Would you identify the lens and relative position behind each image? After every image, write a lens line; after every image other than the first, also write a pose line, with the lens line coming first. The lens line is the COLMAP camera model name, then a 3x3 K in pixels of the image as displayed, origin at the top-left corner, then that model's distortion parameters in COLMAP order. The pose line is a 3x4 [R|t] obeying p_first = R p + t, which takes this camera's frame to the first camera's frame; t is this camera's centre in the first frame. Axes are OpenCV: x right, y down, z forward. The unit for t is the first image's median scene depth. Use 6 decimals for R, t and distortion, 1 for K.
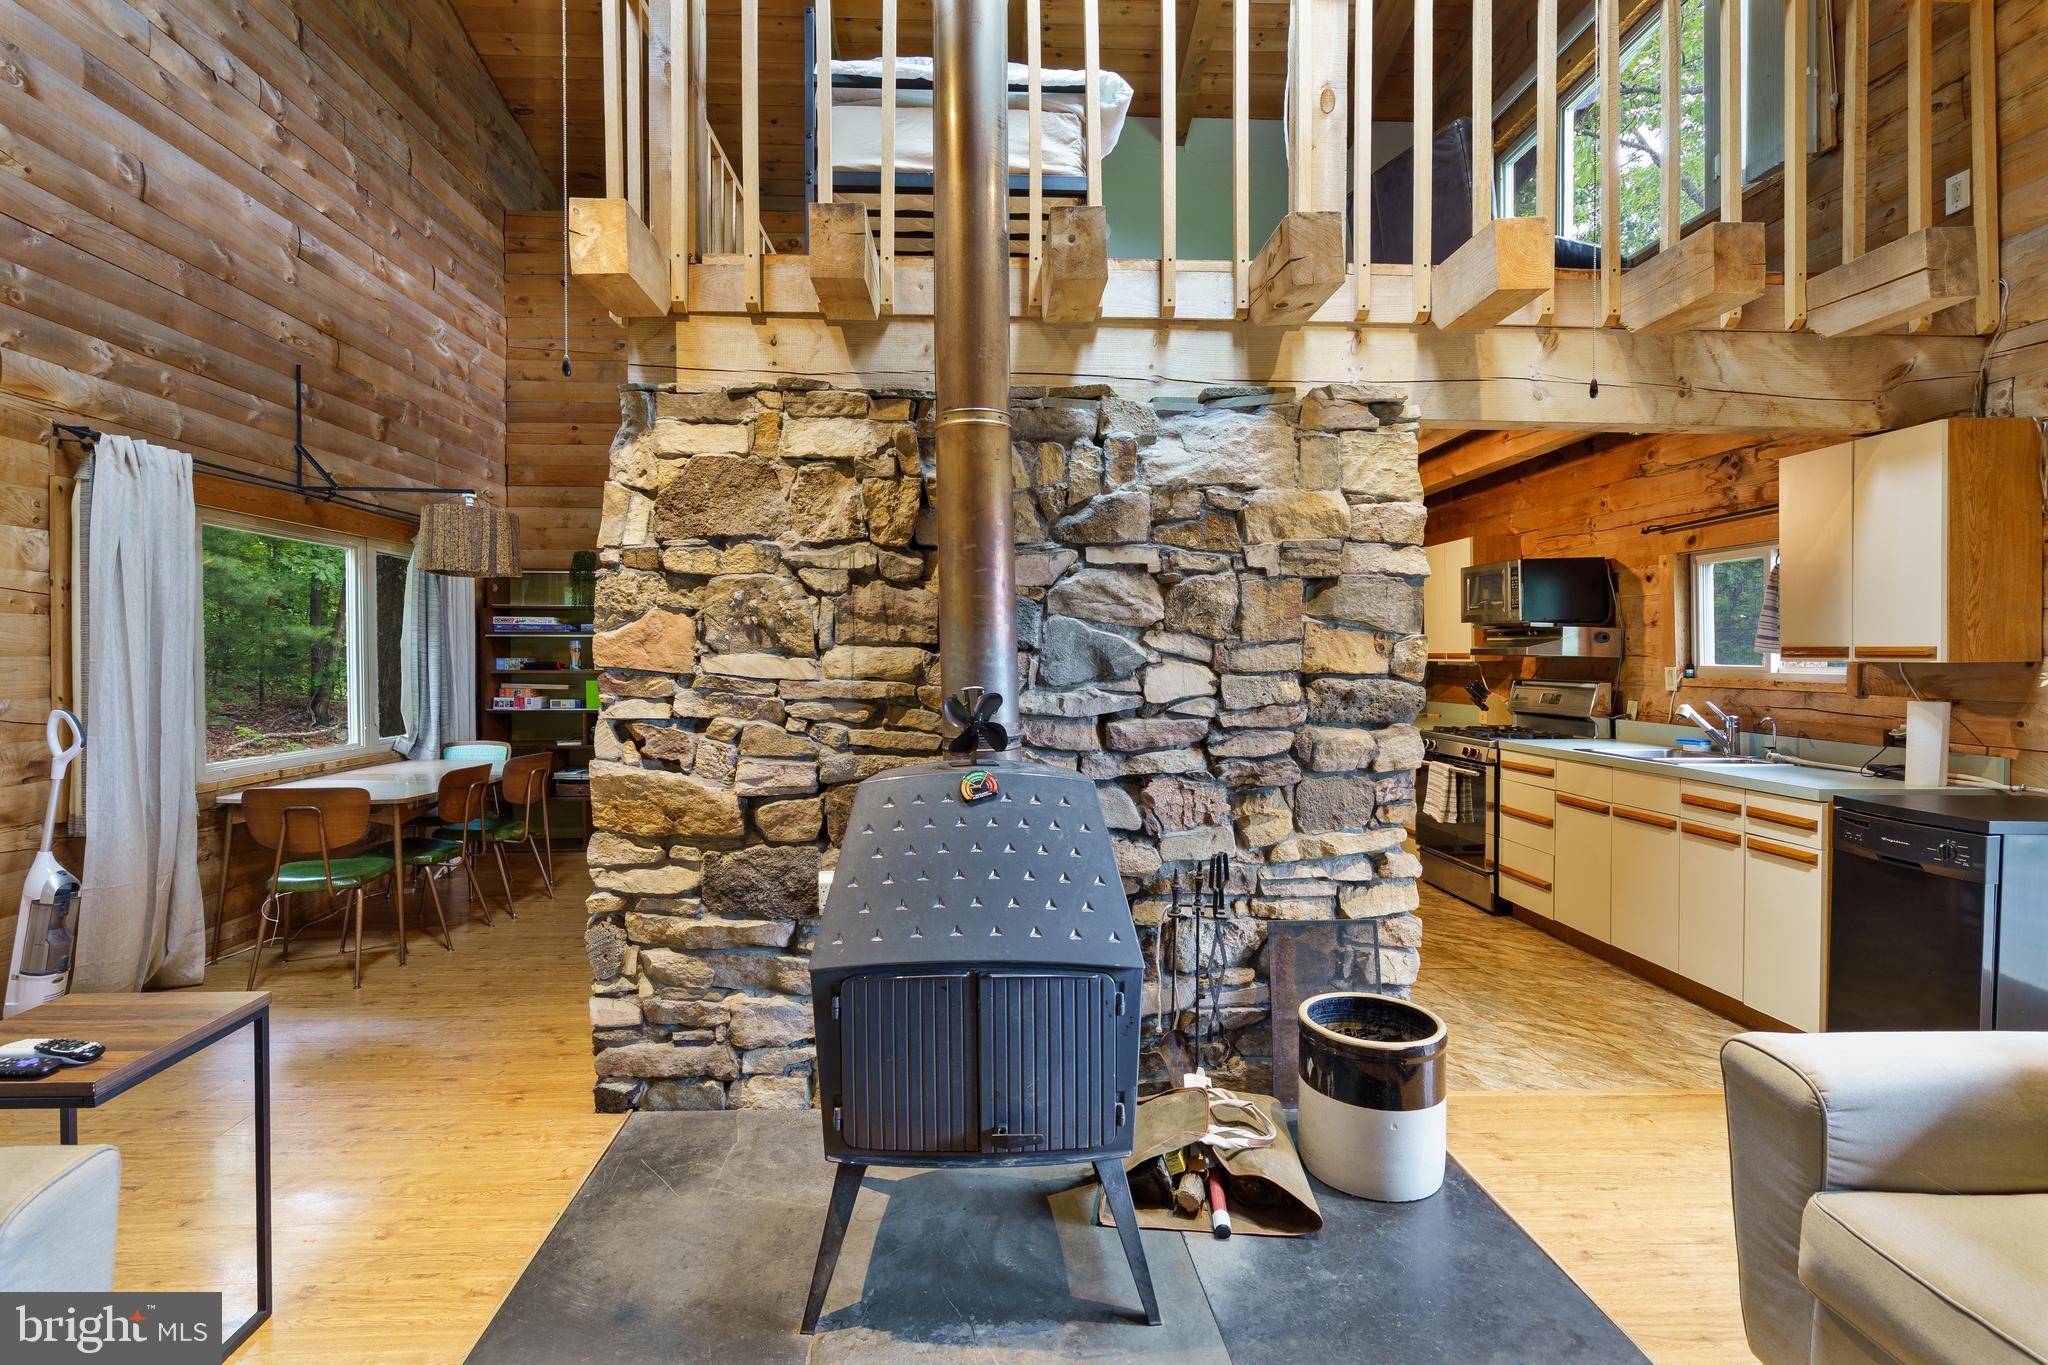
lens RADIAL K [[961.9, 0, 987.6], [0, 961.9, 671.1], [0, 0, 1]] dist [0.000189, 0.001023]
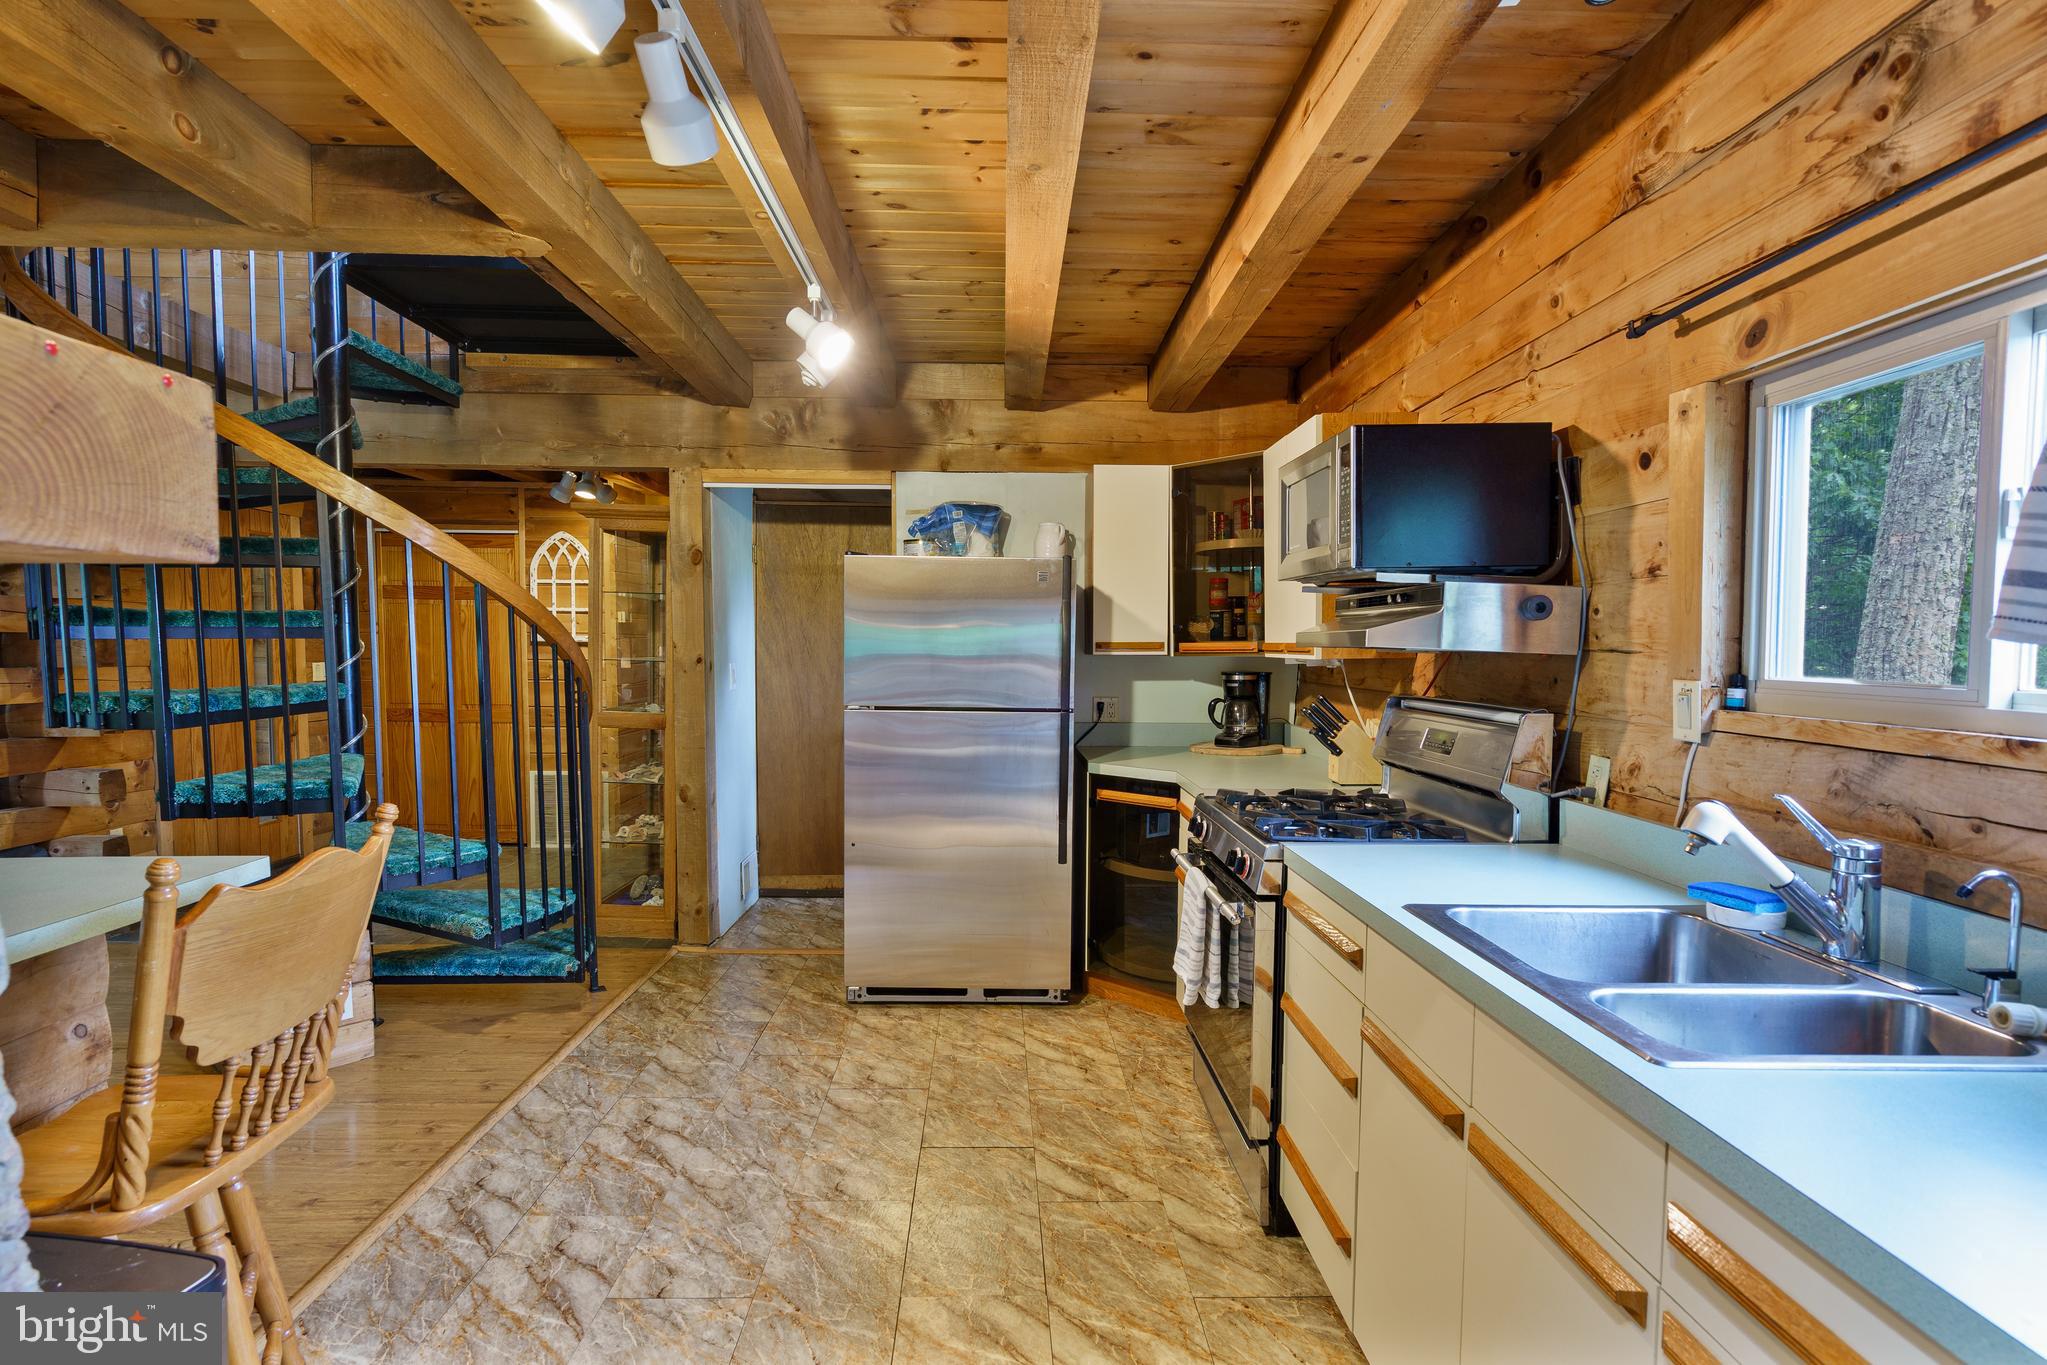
lens RADIAL K [[974.6, 0, 1021.3], [0, 974.6, 705.2], [0, 0, 1]] dist [-0.001252, -0.000054]
pose [[0.999924, 0.009985, -0.007280, 0.733059], [-0.009642, 0.998906, 0.045767, -0.016473], [0.007729, -0.045693, 0.998926, 0.998602]]
